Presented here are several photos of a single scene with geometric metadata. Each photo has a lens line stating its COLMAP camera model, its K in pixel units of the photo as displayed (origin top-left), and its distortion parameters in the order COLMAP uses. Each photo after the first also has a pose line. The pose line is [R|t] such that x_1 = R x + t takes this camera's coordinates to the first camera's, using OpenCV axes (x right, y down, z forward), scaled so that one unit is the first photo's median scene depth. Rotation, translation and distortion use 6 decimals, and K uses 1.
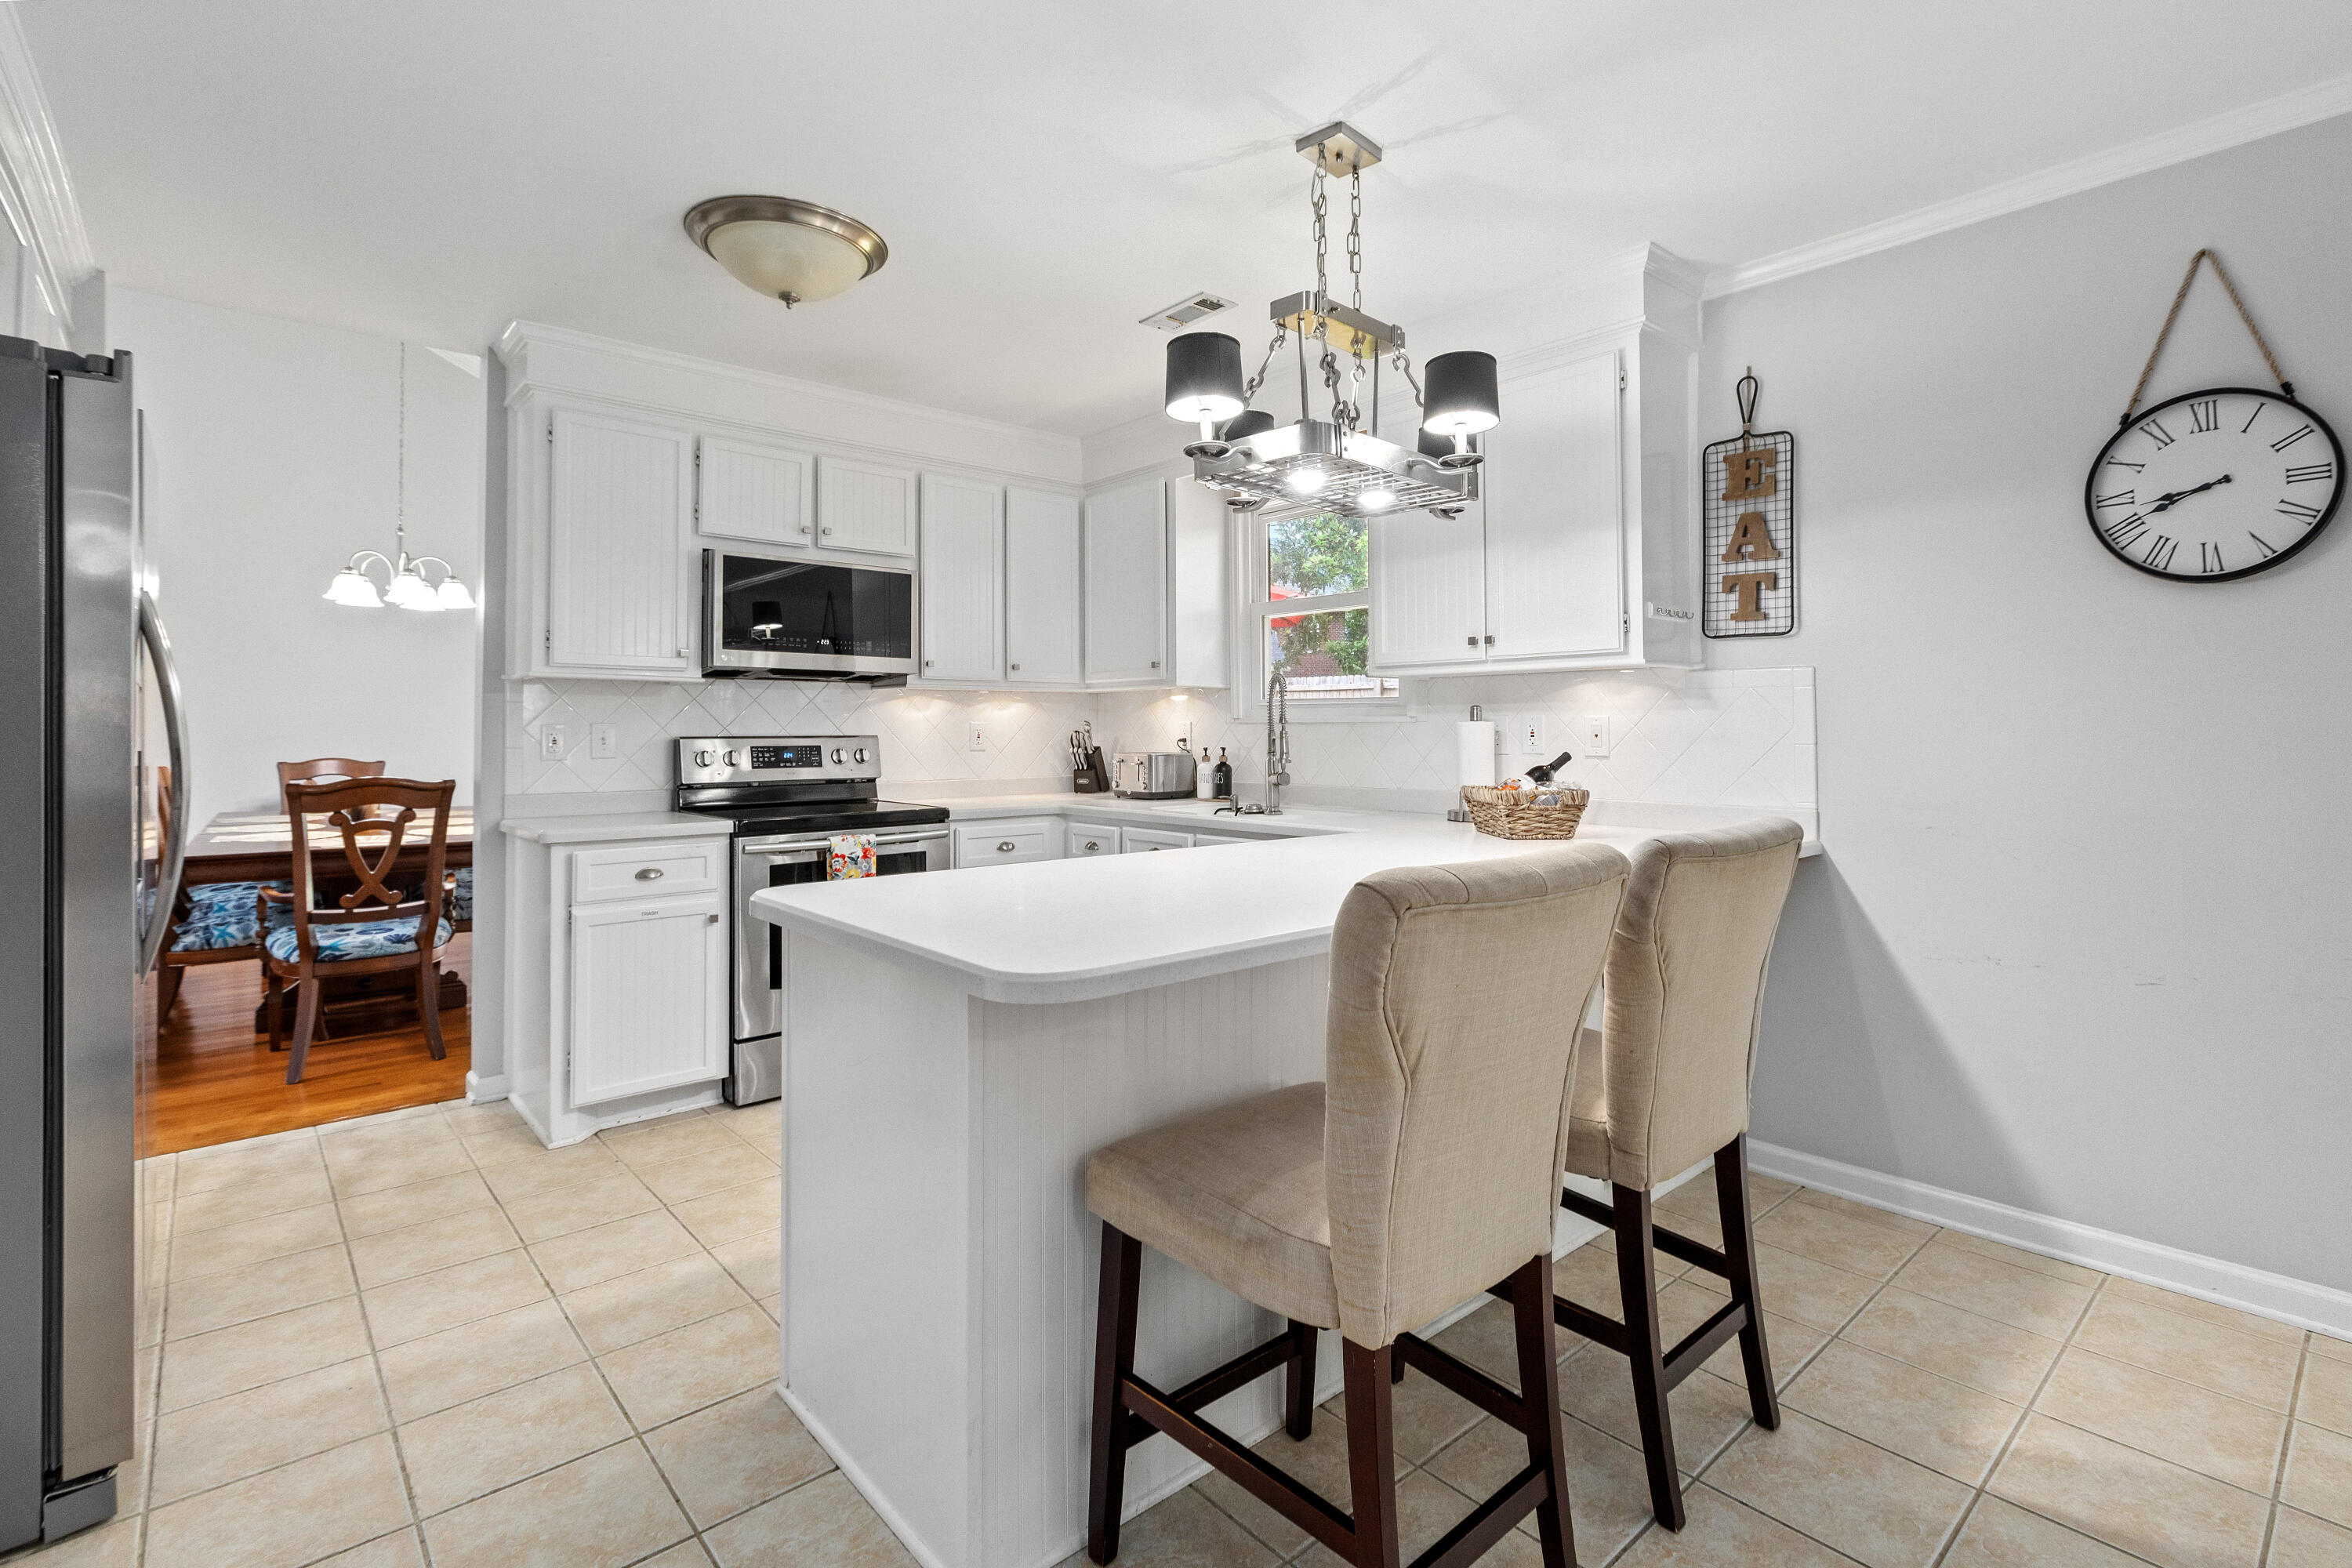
lens RADIAL K [[1086.6, 0, 1194.1], [0, 1086.6, 714.0], [0, 0, 1]] dist [-0.002078, -0.000035]
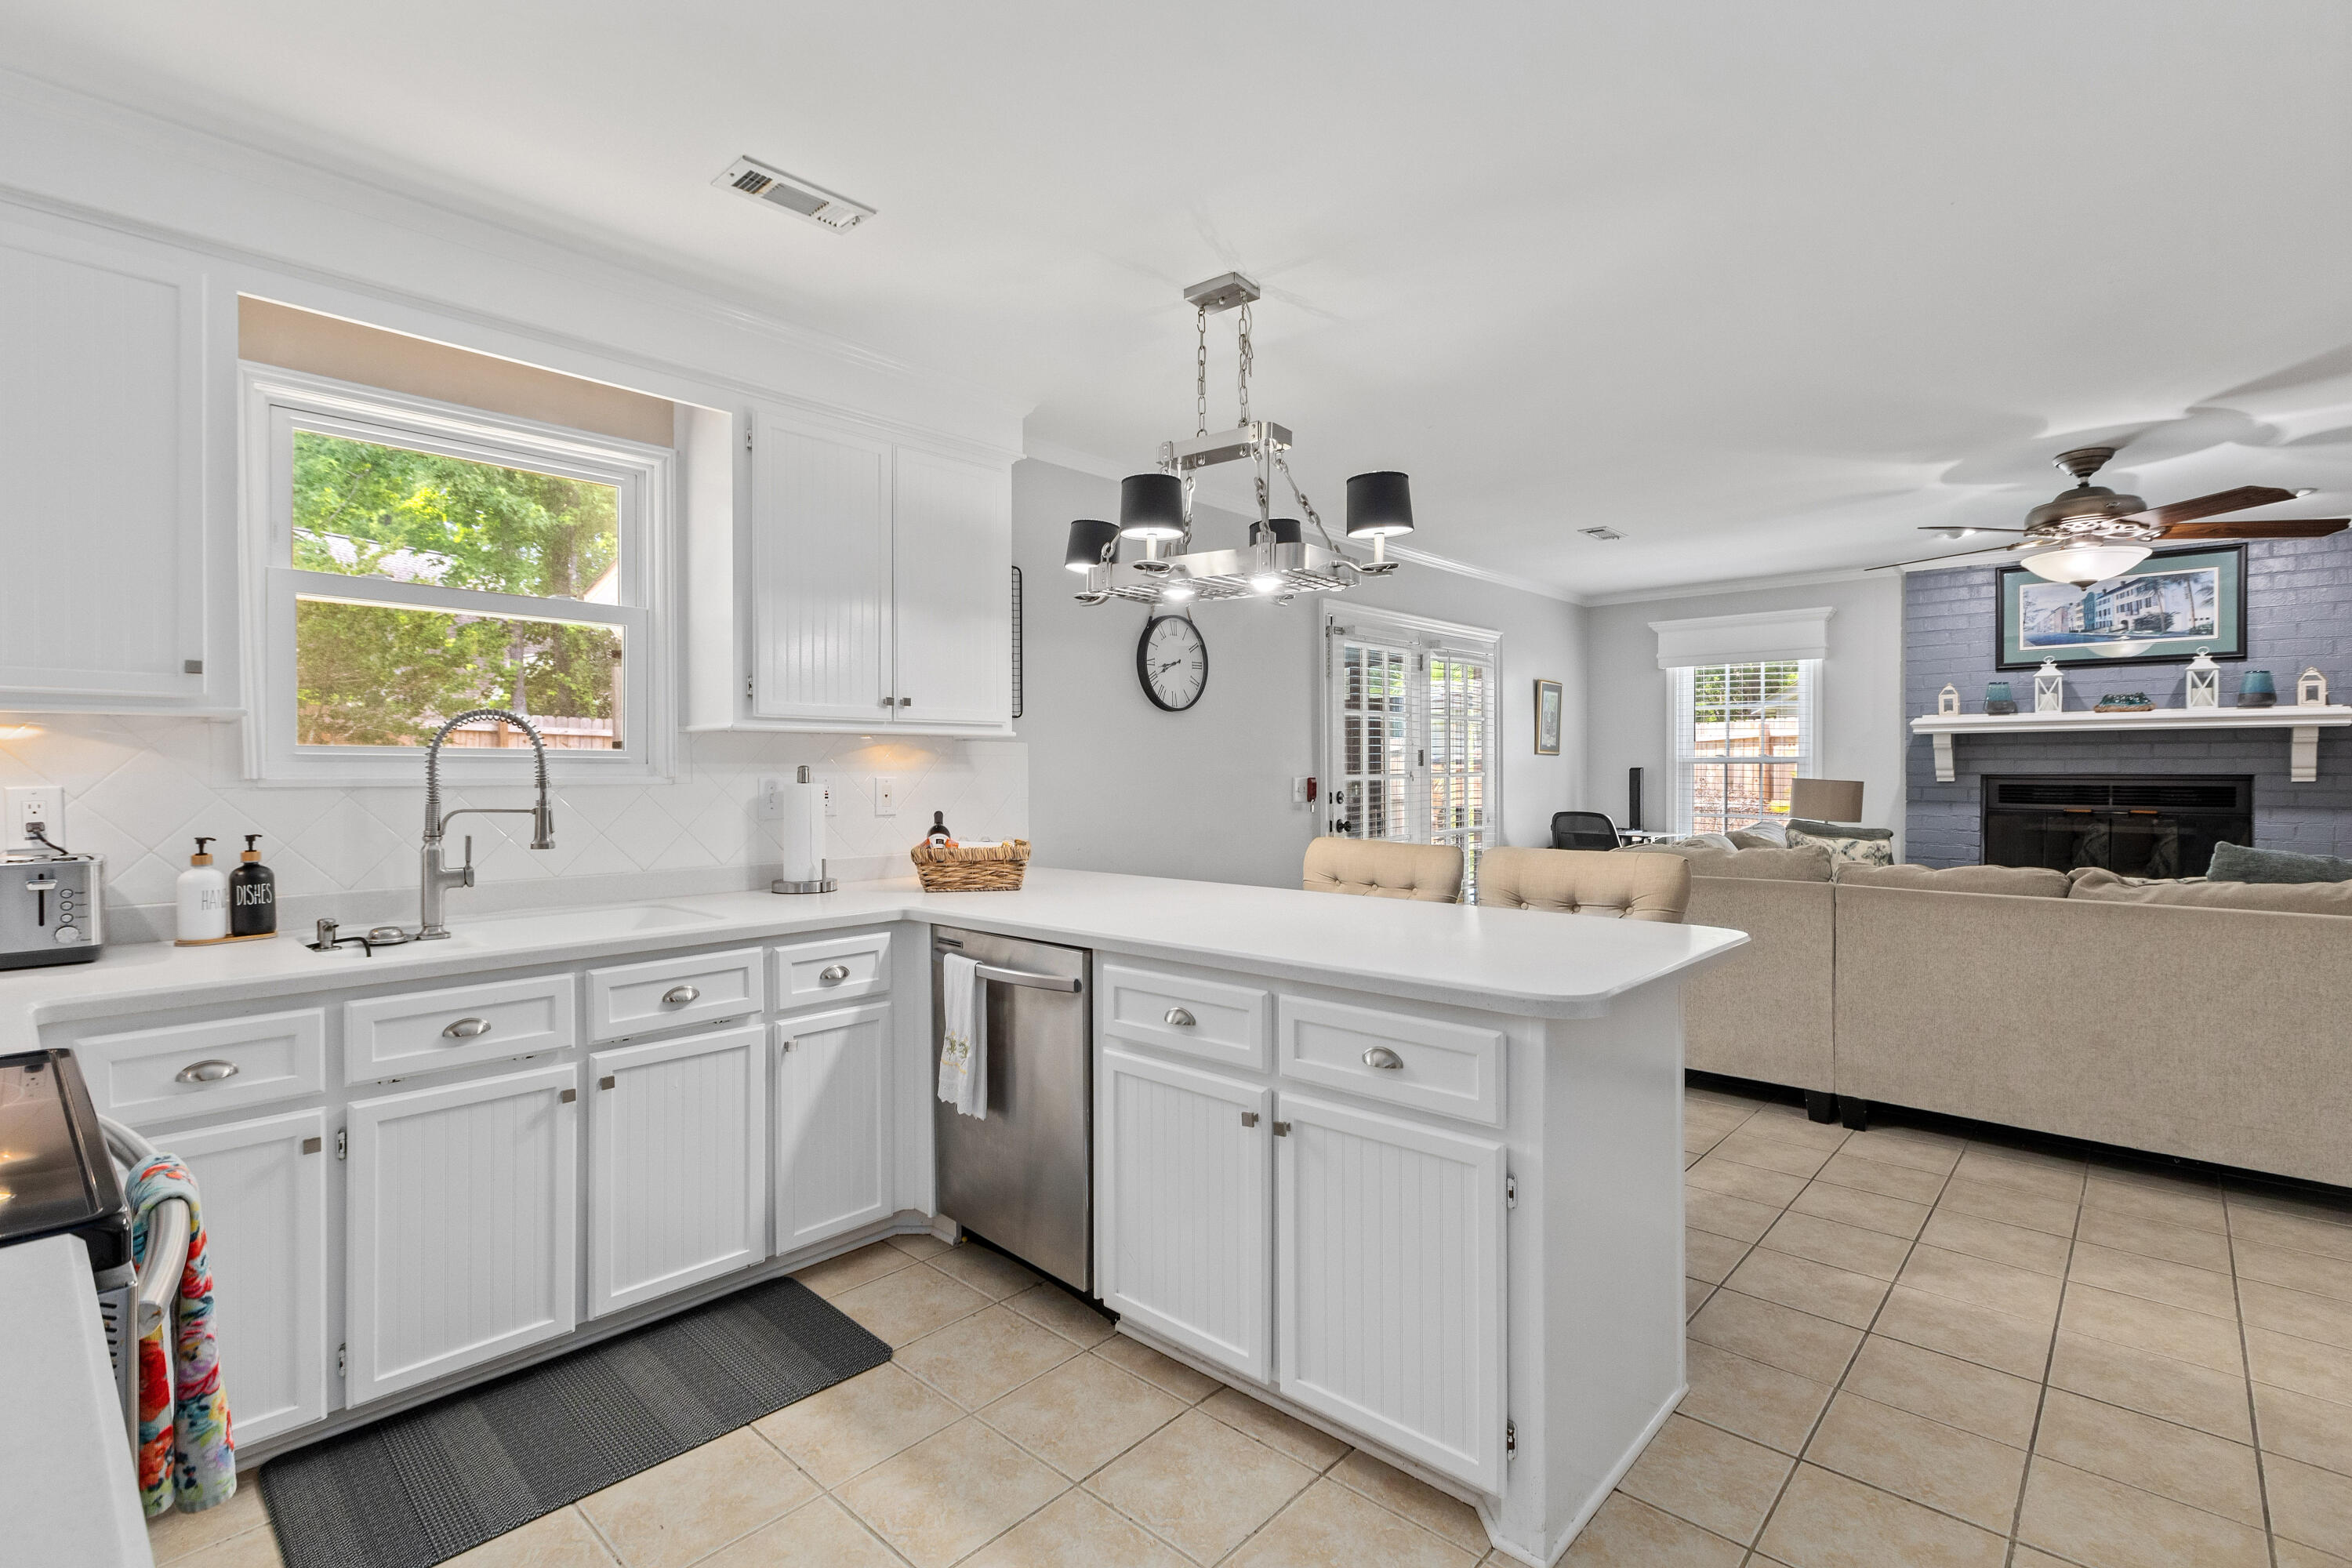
lens RADIAL K [[1086.1, 0, 1182.1], [0, 1086.1, 772.0], [0, 0, 1]] dist [0.000007, 0.000090]
pose [[-0.108459, -0.000135, 0.994101, -0.642870], [-0.012023, 0.999927, -0.001176, -0.004905], [-0.994028, -0.012080, -0.108453, 0.732072]]
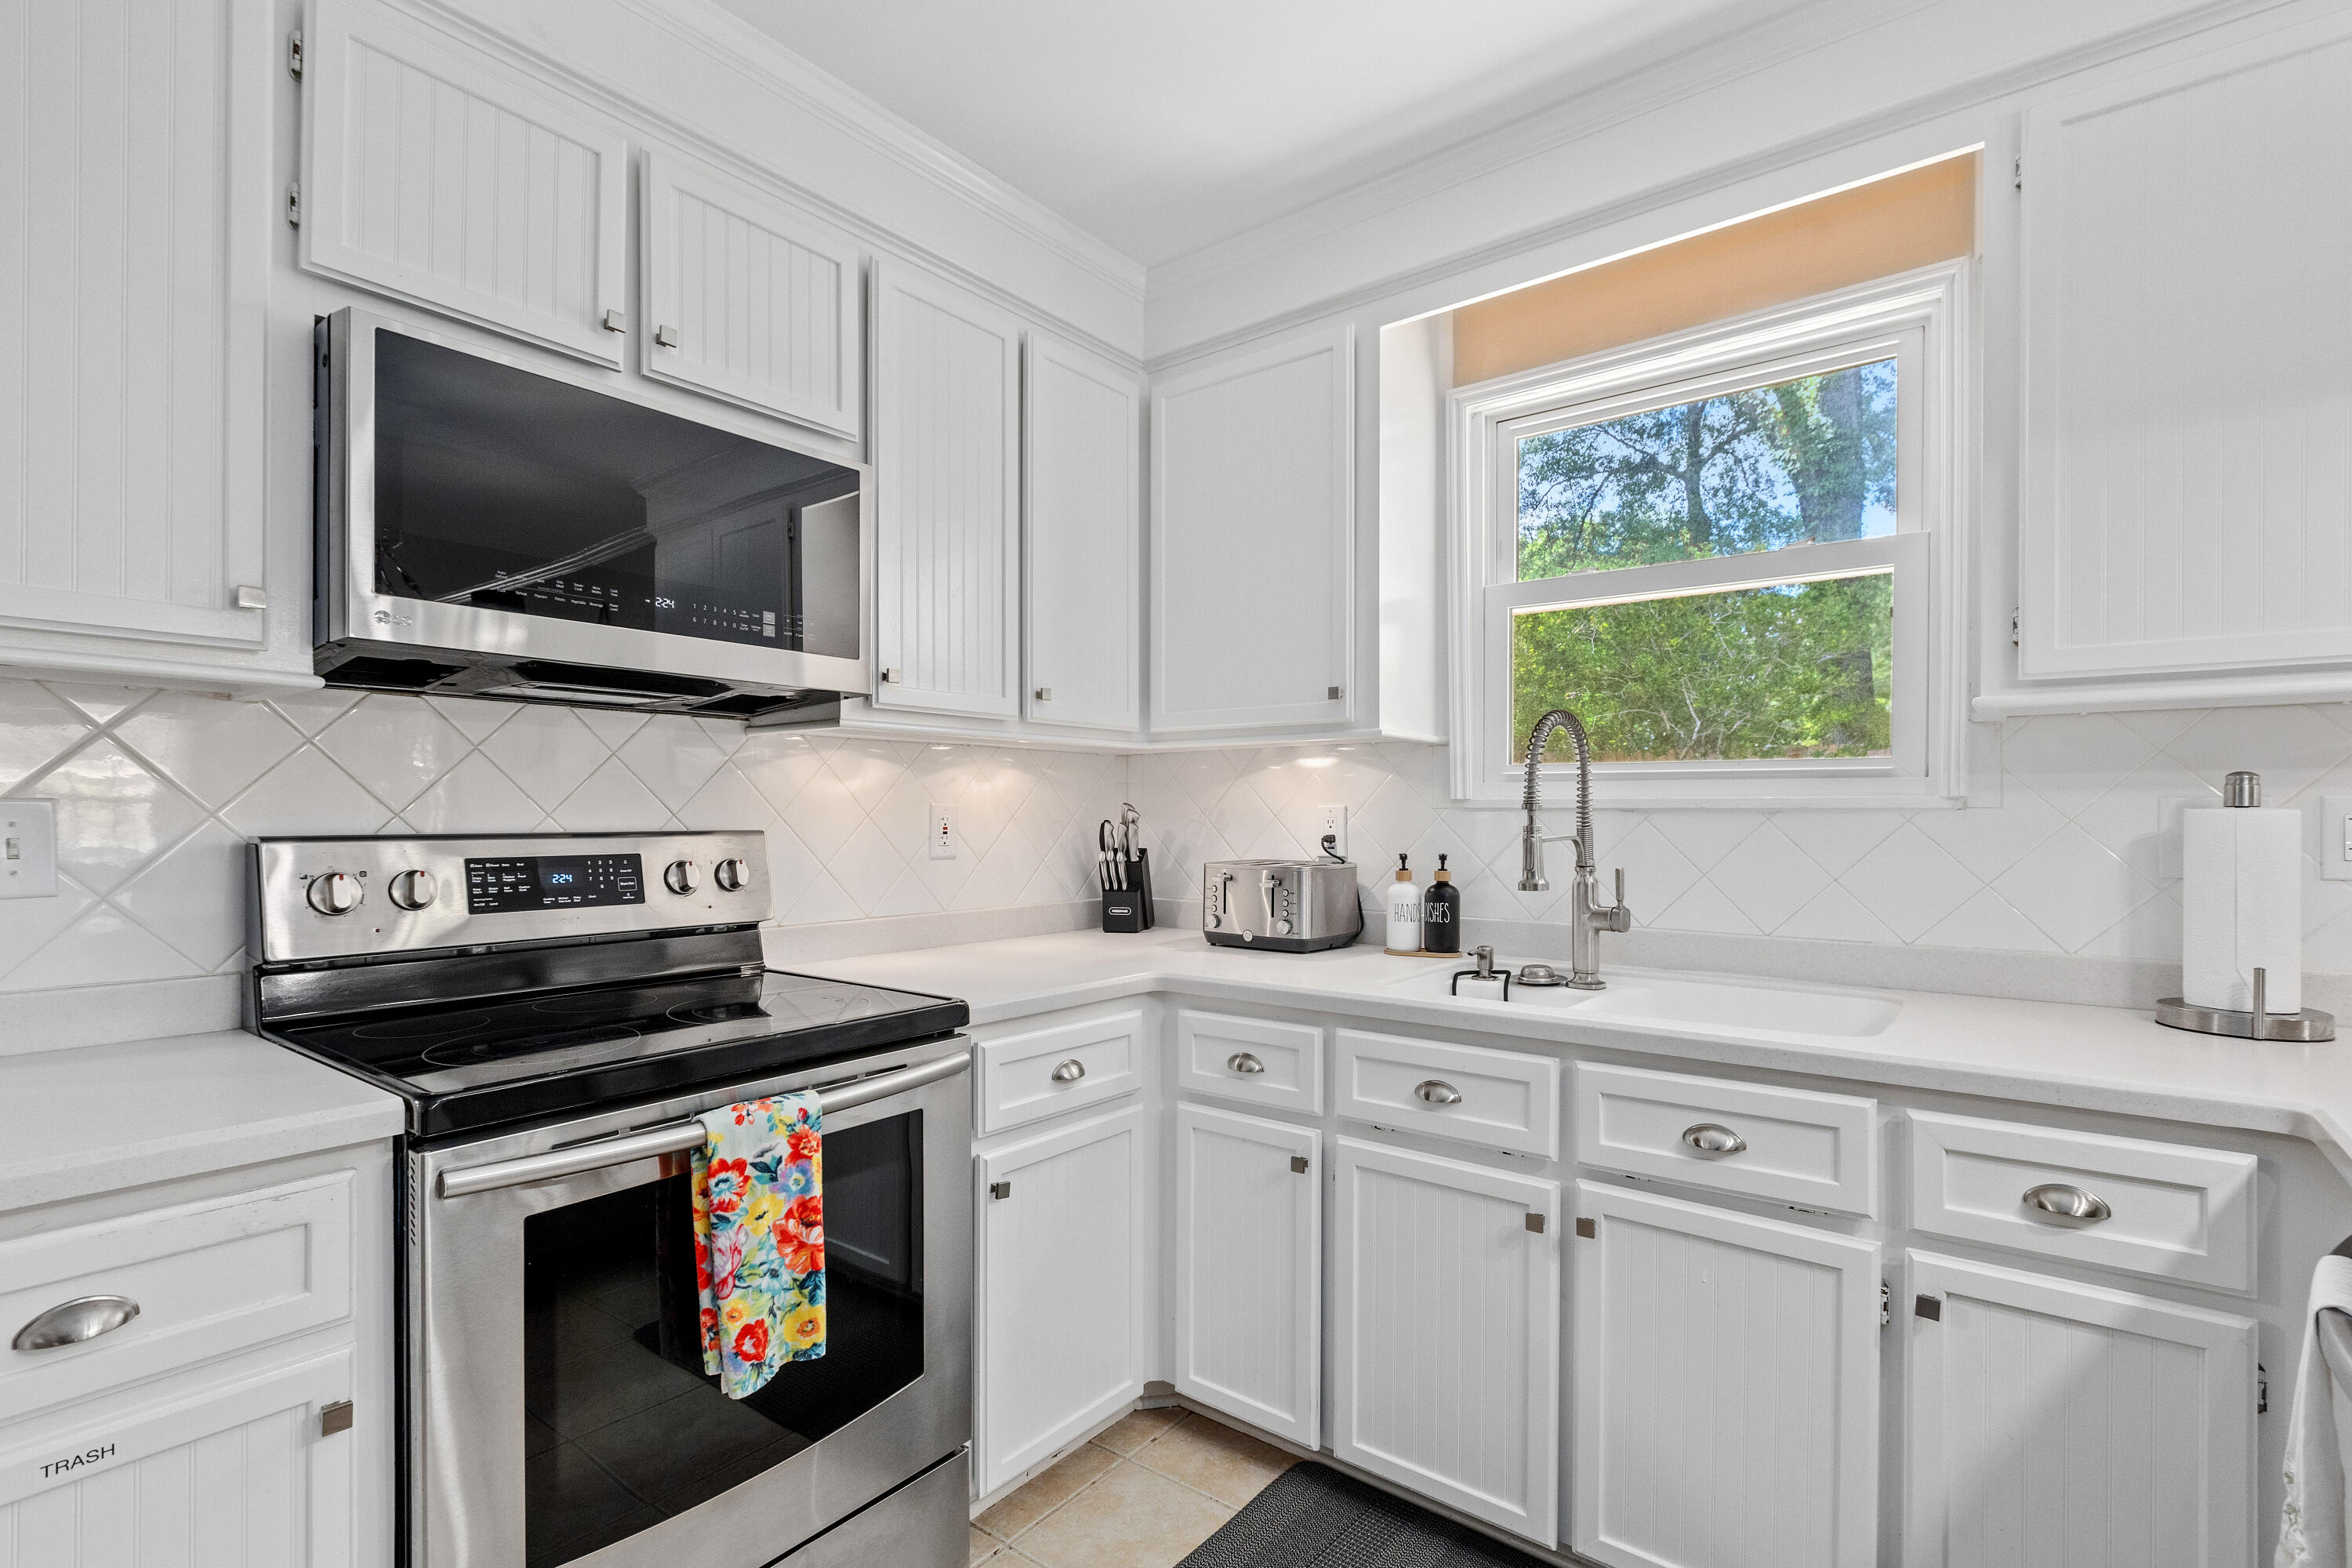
lens RADIAL K [[1110.0, 0, 1166.3], [0, 1110.0, 818.5], [0, 0, 1]] dist [0.007085, -0.000460]
pose [[0.984846, 0.003672, 0.173395, -0.238313], [-0.006860, 0.999818, 0.017789, 0.005702], [-0.173298, -0.018709, 0.984692, 0.585569]]
